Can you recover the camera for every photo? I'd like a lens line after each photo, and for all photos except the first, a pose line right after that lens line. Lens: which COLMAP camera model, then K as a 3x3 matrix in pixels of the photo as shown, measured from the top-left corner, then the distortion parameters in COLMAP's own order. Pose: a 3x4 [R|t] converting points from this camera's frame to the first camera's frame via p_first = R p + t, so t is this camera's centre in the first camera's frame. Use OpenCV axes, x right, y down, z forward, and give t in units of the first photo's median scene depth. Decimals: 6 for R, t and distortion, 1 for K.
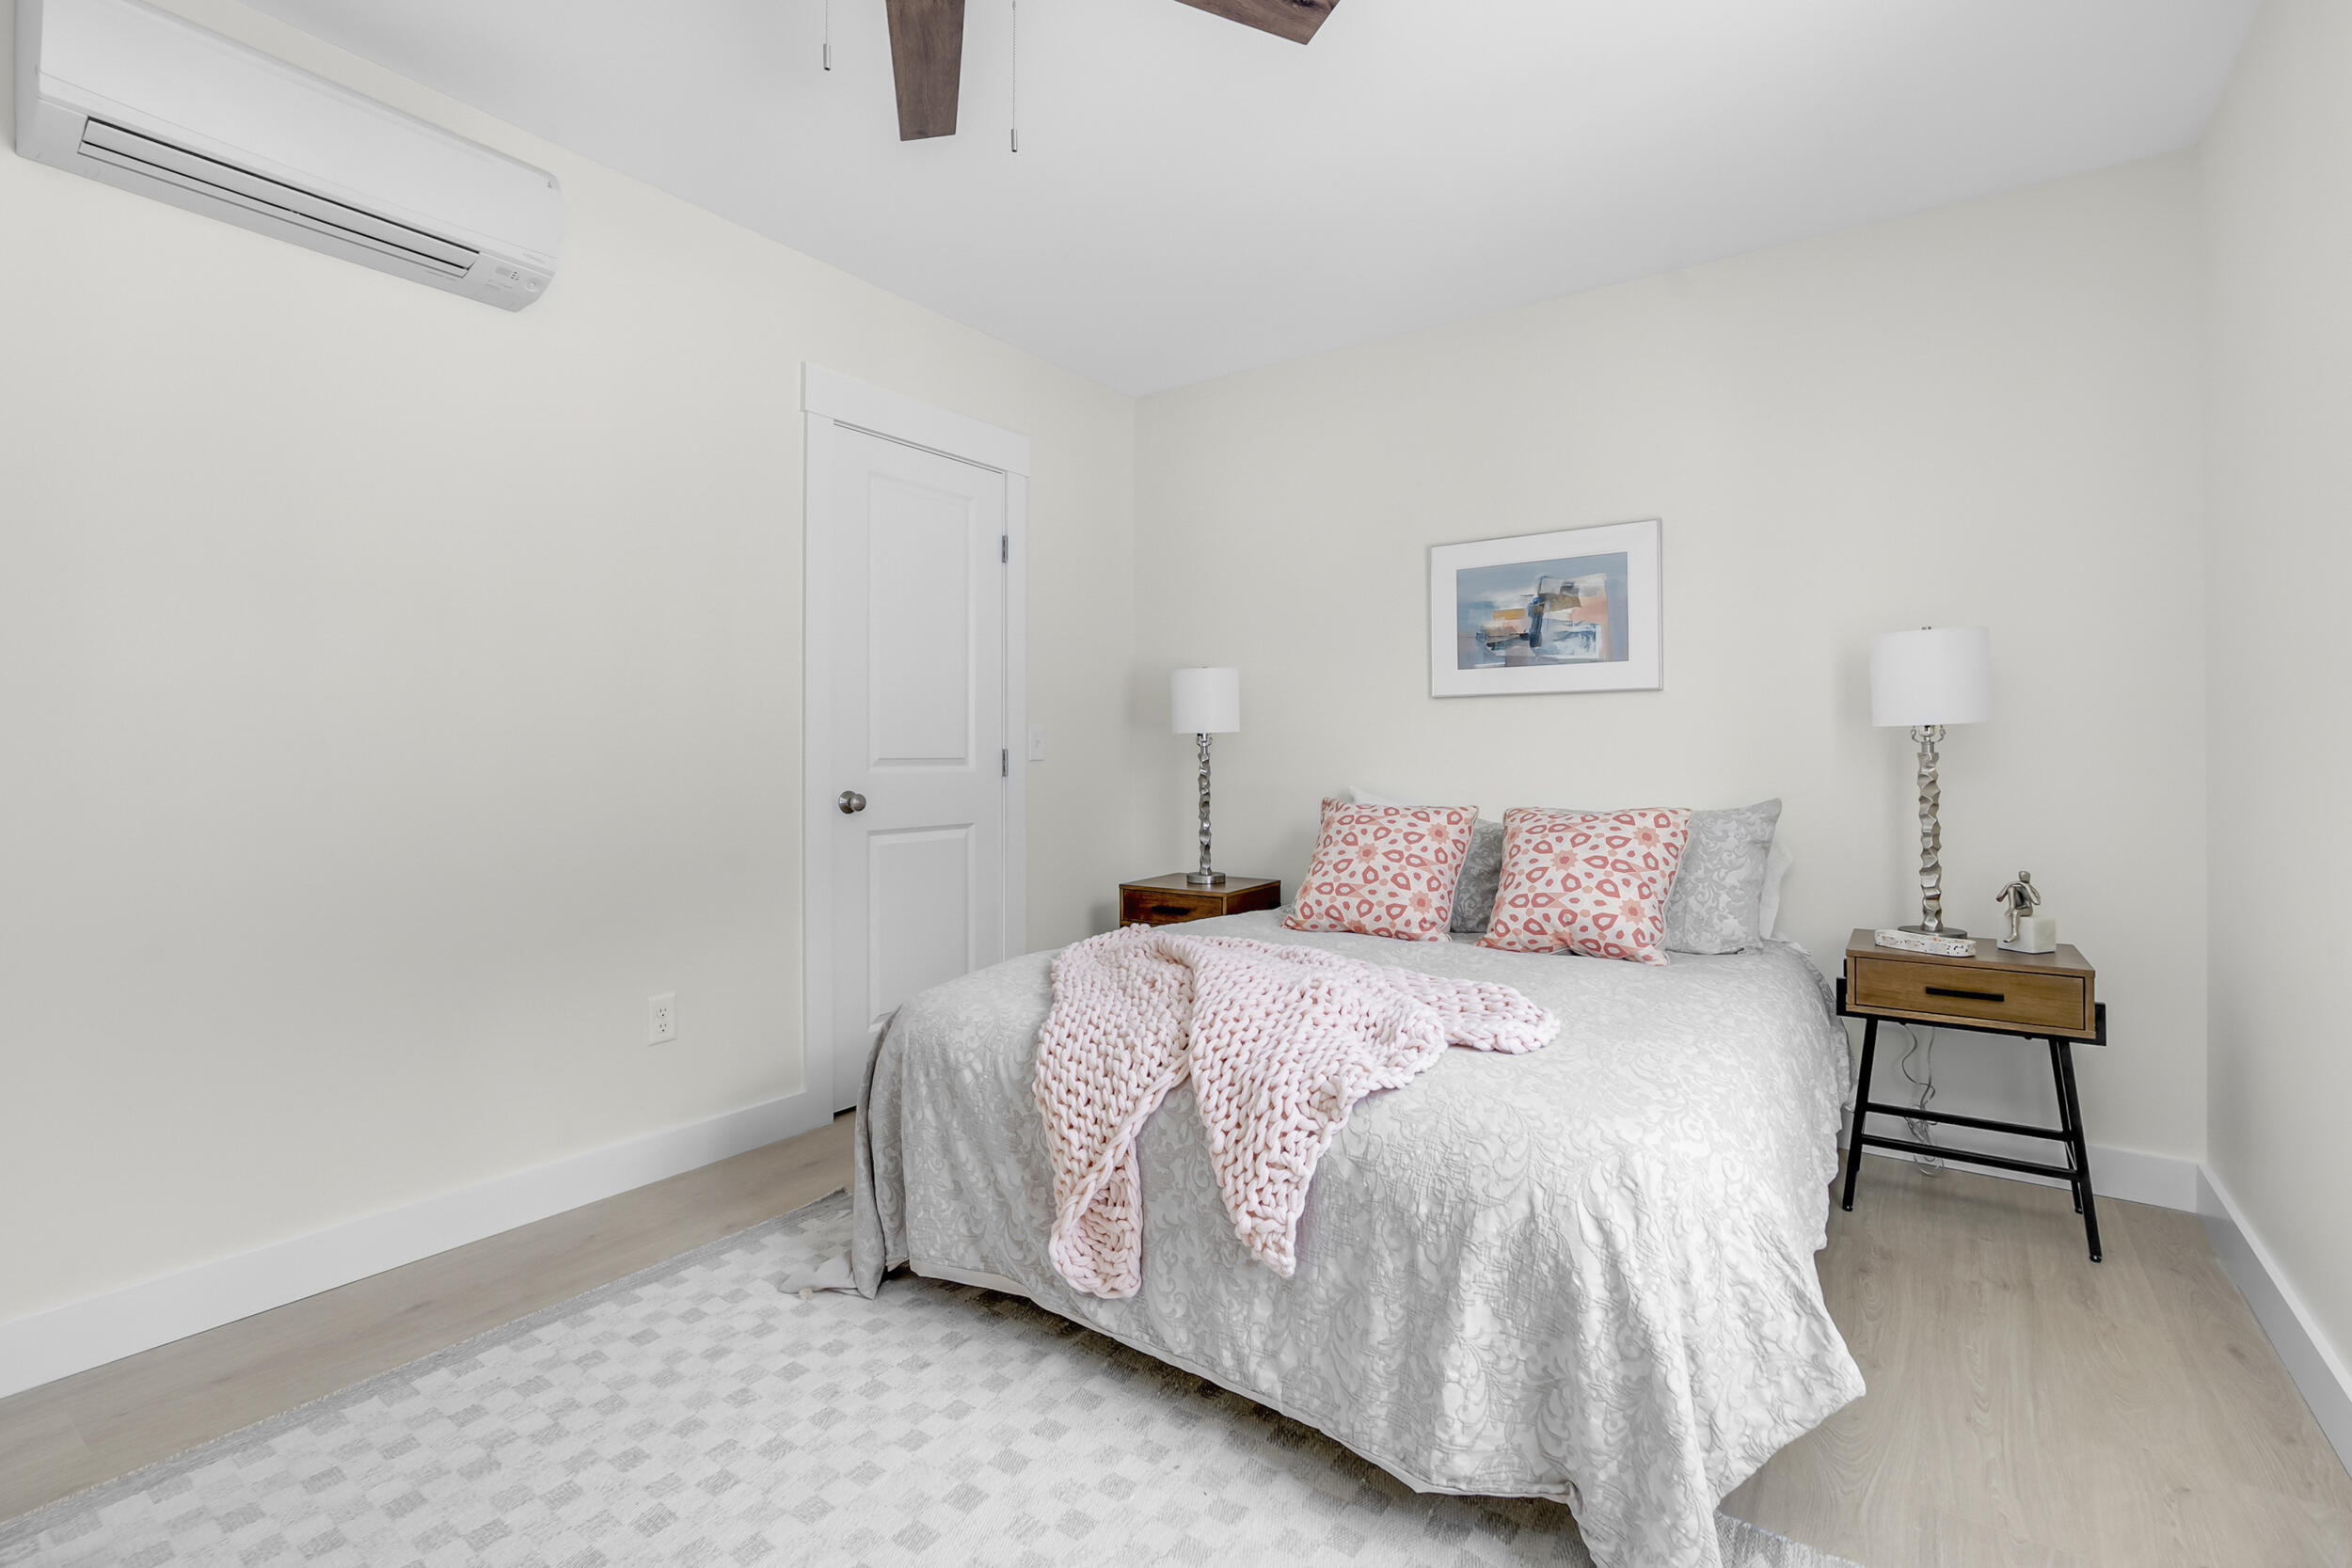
lens RADIAL K [[1062.1, 0, 1185.0], [0, 1062.1, 755.7], [0, 0, 1]] dist [-0.001280, 0.000448]
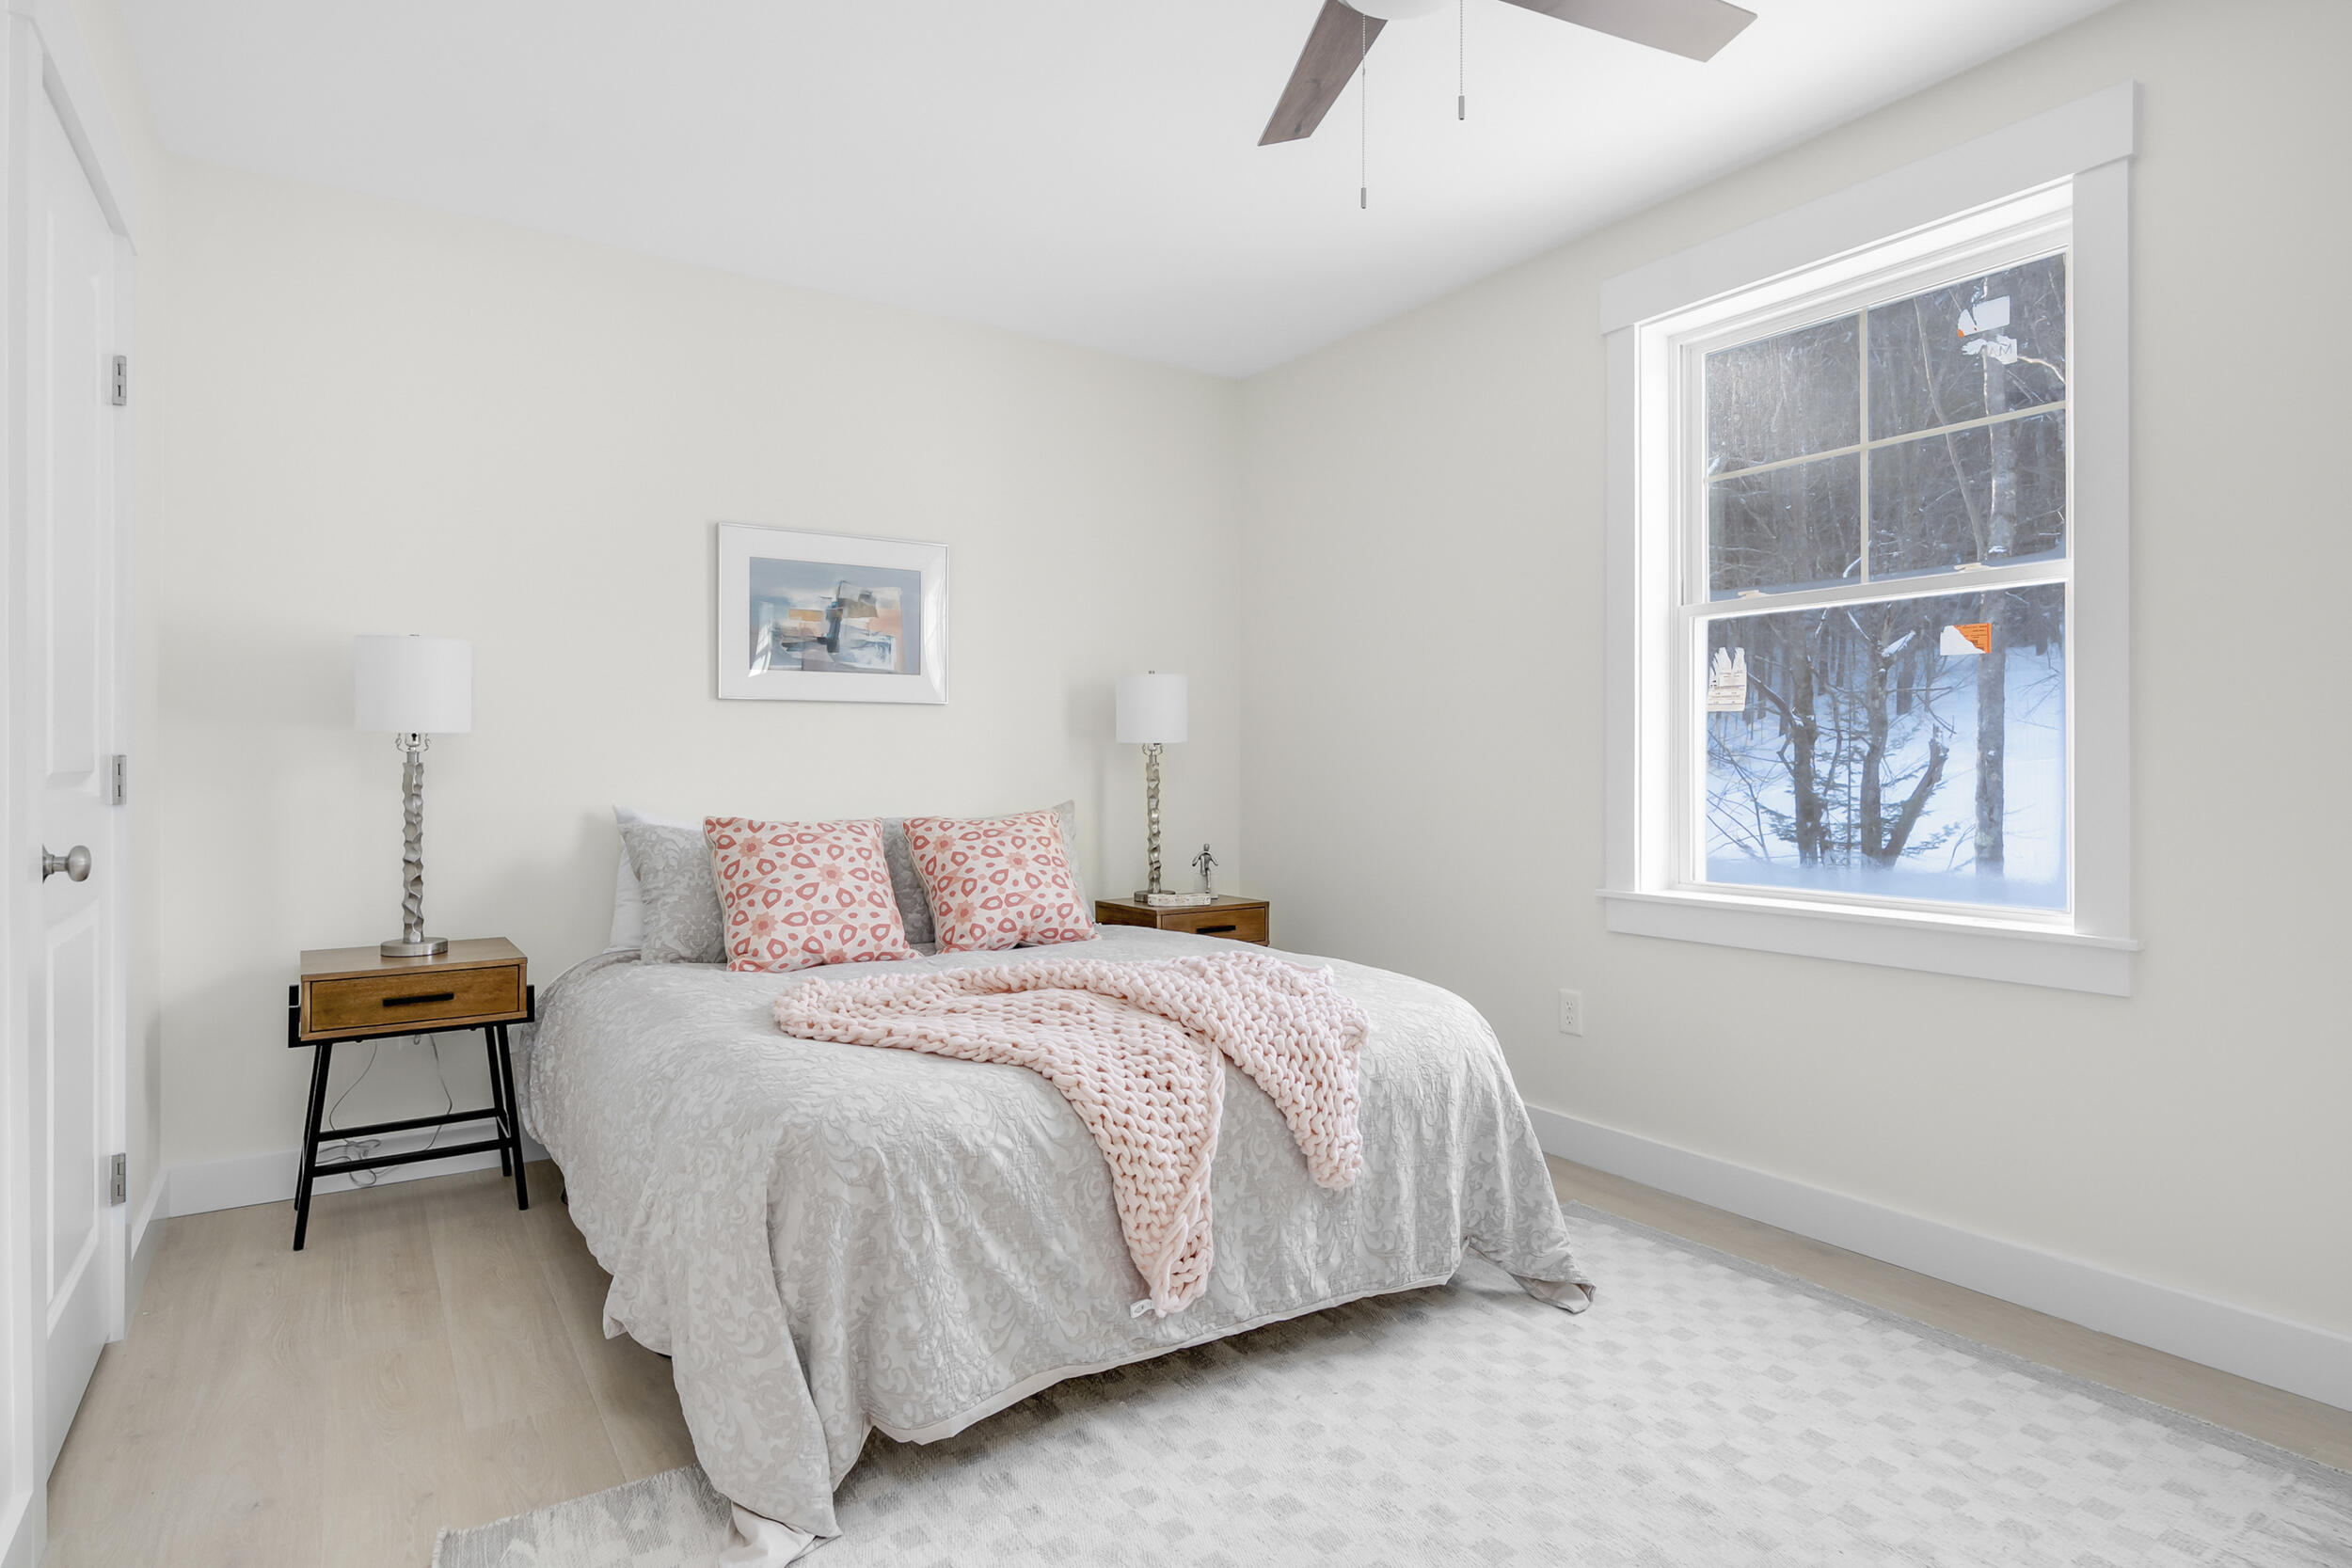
lens RADIAL K [[1231.5, 0, 1176.4], [0, 1231.5, 763.9], [0, 0, 1]] dist [-0.003420, -0.000071]
pose [[0.369033, 0.000379, 0.929416, -0.696802], [0.000622, 1.000000, -0.000655, -0.000441], [-0.929416, 0.000820, 0.369033, 0.351006]]
